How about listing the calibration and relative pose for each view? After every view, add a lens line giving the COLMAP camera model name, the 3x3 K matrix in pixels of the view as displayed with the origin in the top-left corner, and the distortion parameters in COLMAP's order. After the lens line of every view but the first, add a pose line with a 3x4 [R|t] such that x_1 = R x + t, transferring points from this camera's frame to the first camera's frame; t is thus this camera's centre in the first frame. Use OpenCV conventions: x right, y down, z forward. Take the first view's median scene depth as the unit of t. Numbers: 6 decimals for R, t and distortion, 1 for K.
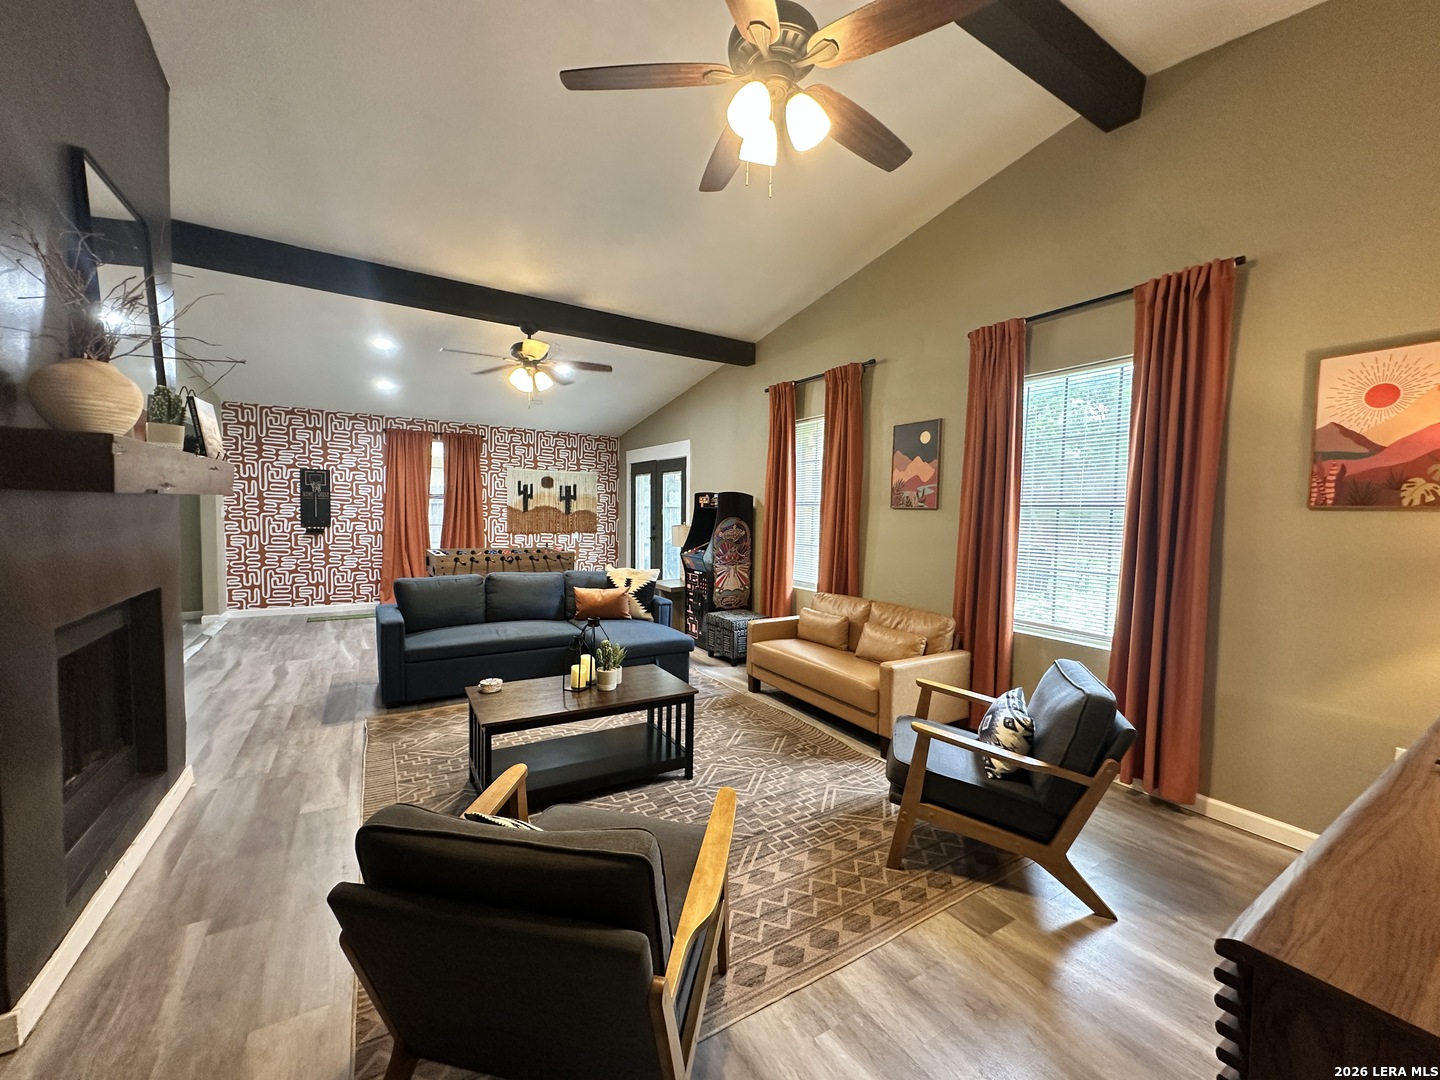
lens RADIAL K [[576.5, 0, 719.7], [0, 576.5, 542.4], [0, 0, 1]] dist [-0.000653, -0.000019]
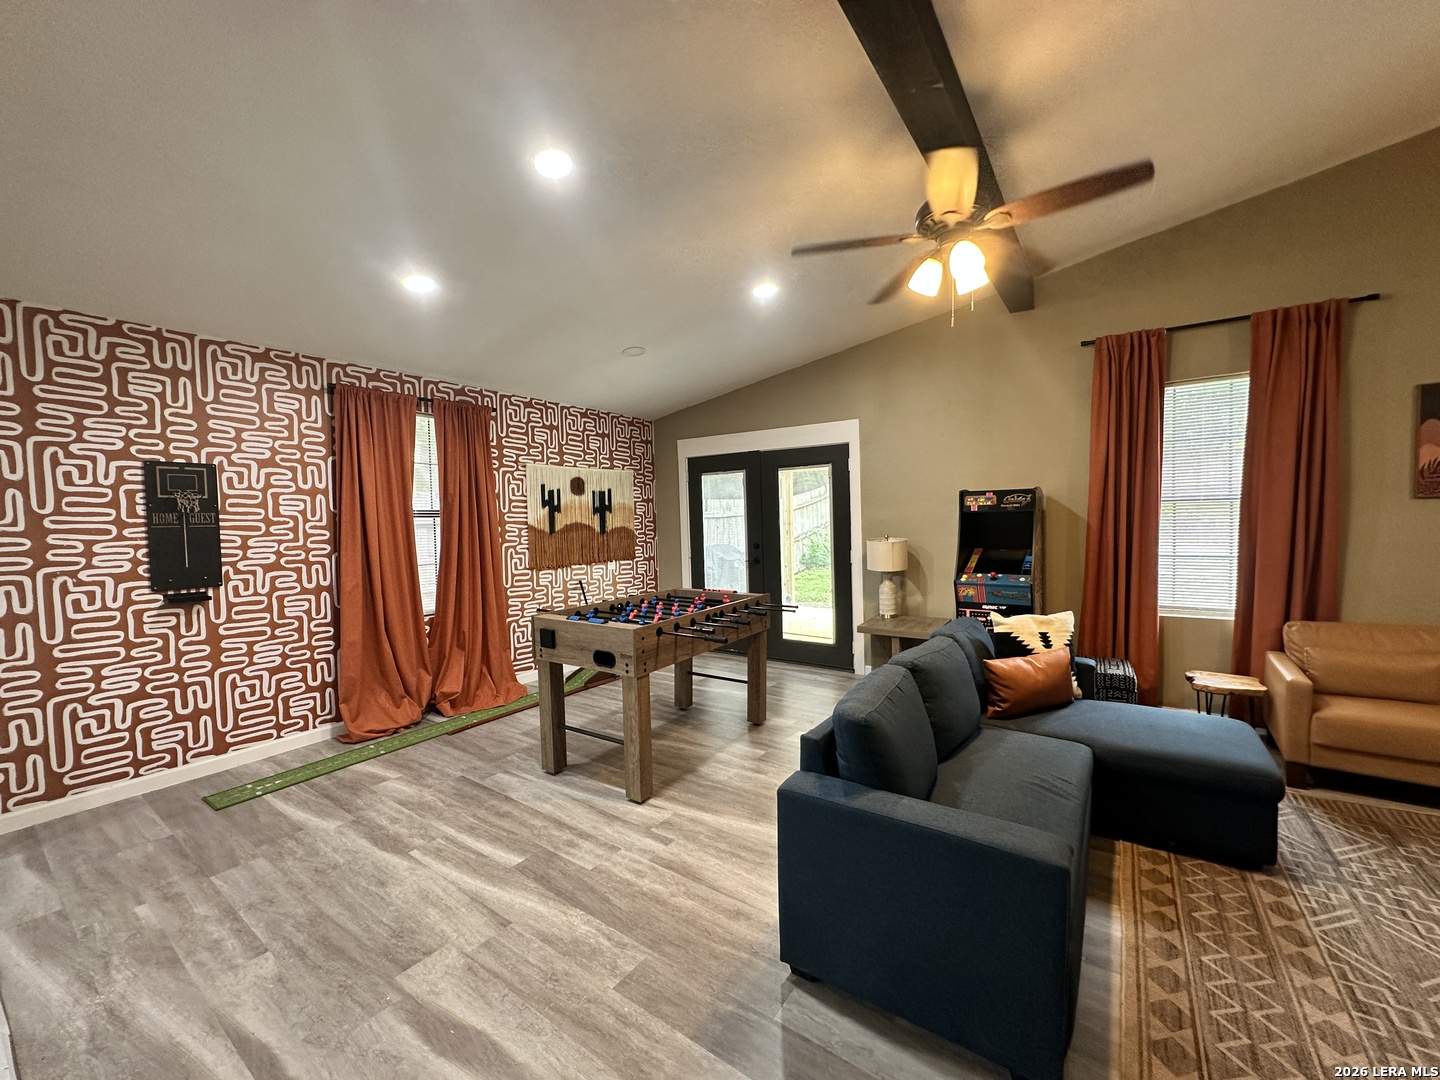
lens RADIAL K [[576.5, 0, 718.4], [0, 576.5, 543.1], [0, 0, 1]] dist [-0.000653, -0.000019]
pose [[0.916280, -0.058952, 0.396177, -0.480063], [0.064323, 0.997929, -0.000272, -0.035327], [-0.395340, 0.025732, 0.918174, 0.404562]]
